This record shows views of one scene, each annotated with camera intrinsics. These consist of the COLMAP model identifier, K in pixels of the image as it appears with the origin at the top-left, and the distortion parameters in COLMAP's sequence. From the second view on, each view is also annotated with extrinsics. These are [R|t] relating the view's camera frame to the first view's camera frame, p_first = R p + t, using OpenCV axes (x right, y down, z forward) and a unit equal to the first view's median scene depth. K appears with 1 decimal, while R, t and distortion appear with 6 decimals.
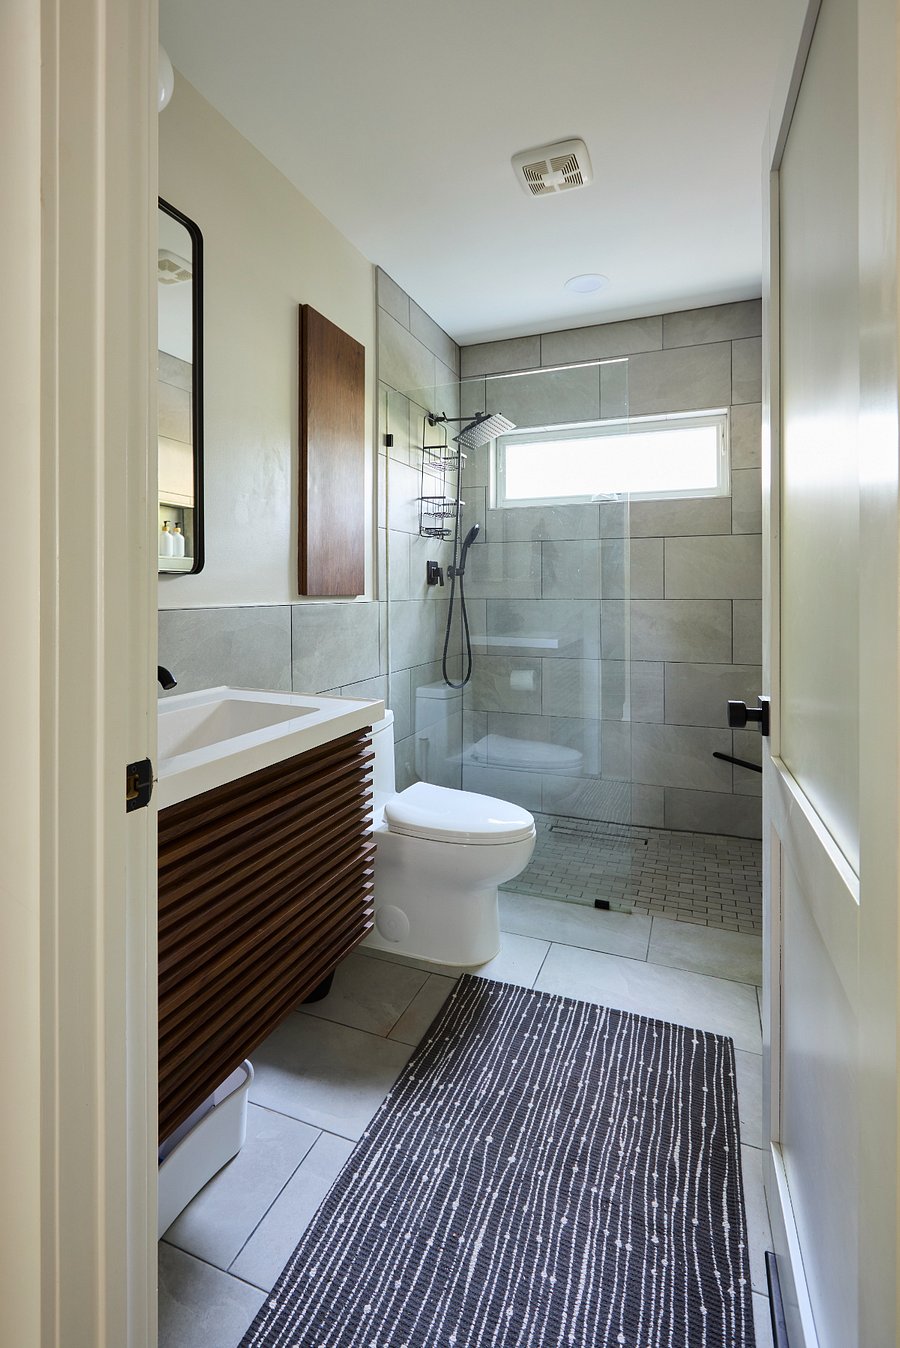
lens RADIAL K [[633.6, 0, 444.5], [0, 633.6, 588.7], [0, 0, 1]] dist [-0.002951, -0.000760]
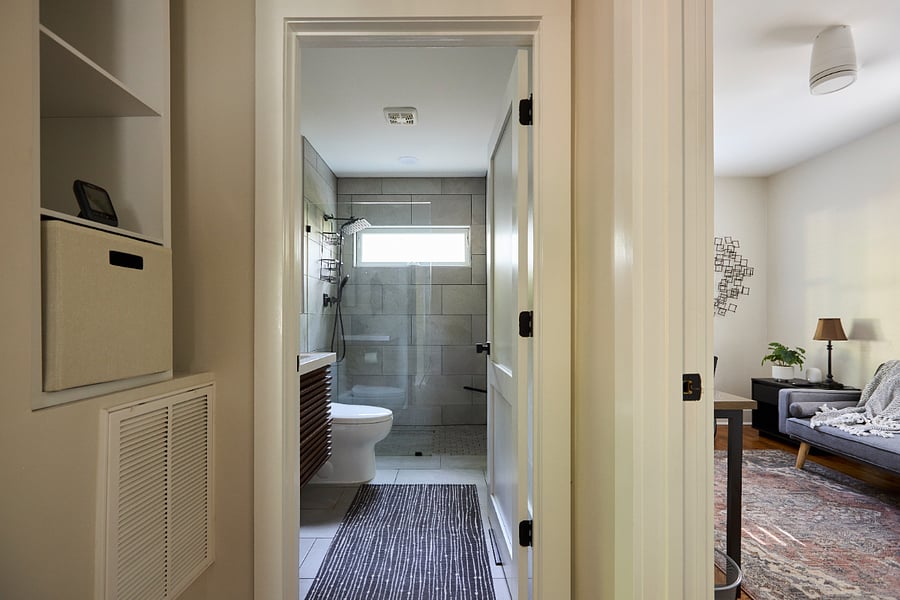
lens RADIAL K [[403.5, 0, 448.2], [0, 403.5, 315.9], [0, 0, 1]] dist [-0.000310, -0.000084]
pose [[0.926845, 0.002931, 0.375433, -0.257878], [-0.002649, 0.999996, -0.001268, 0.043328], [-0.375436, 0.000181, 0.926848, -0.460699]]
